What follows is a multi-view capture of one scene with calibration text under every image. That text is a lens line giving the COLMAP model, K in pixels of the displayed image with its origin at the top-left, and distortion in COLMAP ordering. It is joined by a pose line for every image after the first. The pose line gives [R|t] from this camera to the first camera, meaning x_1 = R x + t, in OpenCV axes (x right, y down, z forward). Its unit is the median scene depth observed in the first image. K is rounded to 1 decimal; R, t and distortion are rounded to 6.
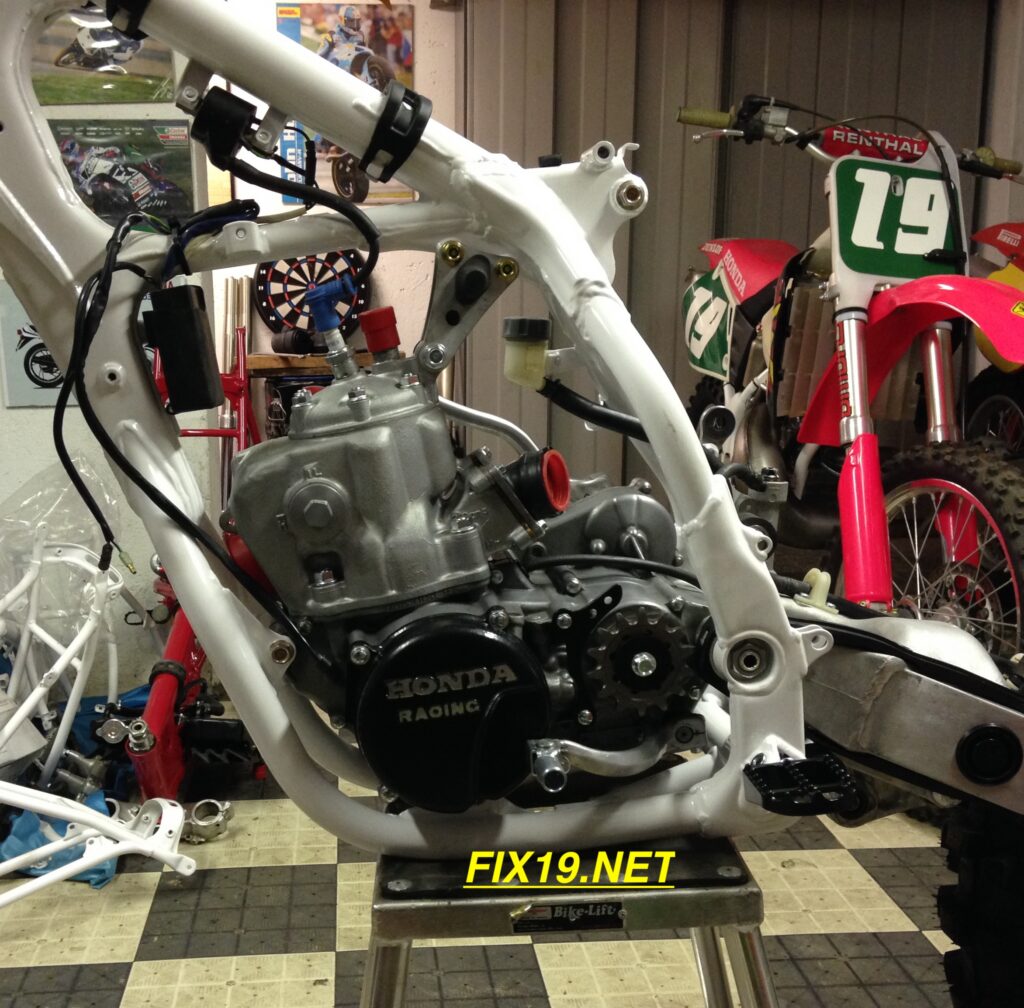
lens RADIAL K [[1274.1, 0, 511.5], [0, 1274.1, 528.0], [0, 0, 1]] dist [0.078063, -0.029376]
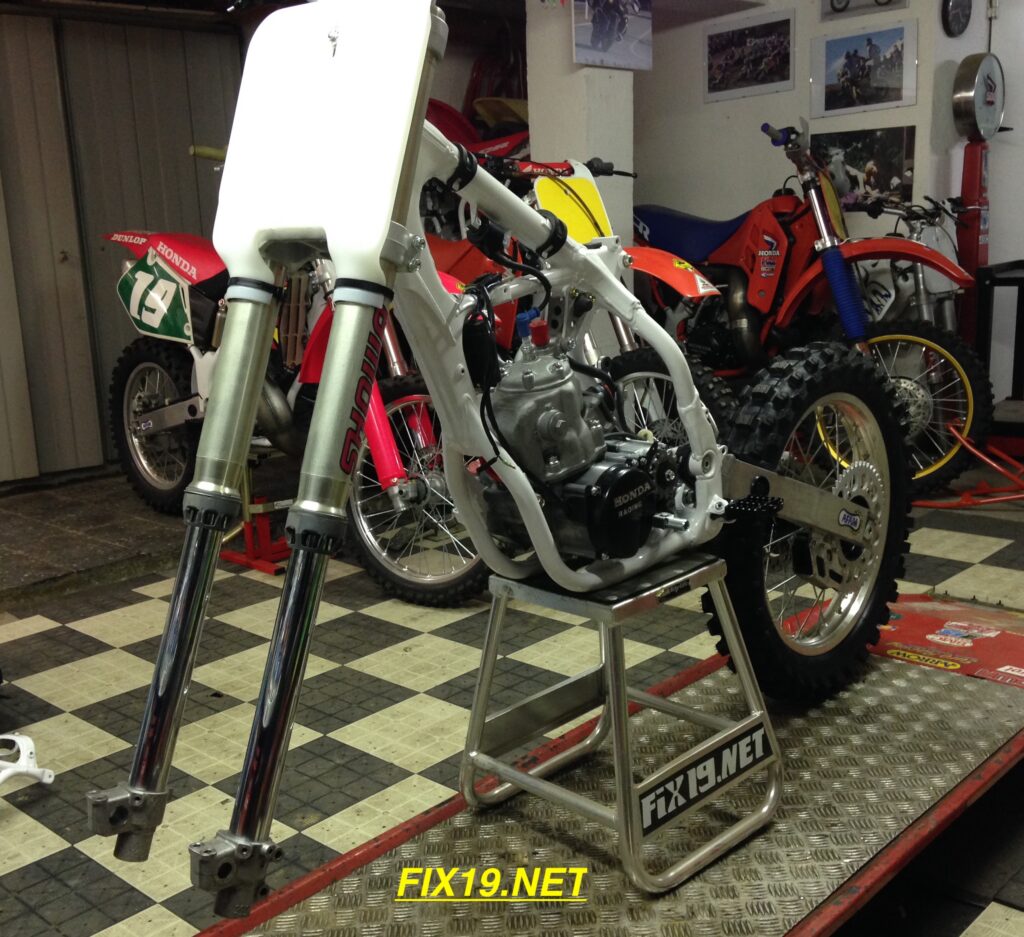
lens RADIAL K [[1125.9, 0, 512.0], [0, 1125.9, 468.5], [0, 0, 1]] dist [0.074620, -0.001039]
pose [[0.722134, -0.158656, 0.673313, -0.526888], [0.148828, 0.986183, 0.072760, -0.032629], [-0.675553, 0.047665, 0.735769, -0.093957]]
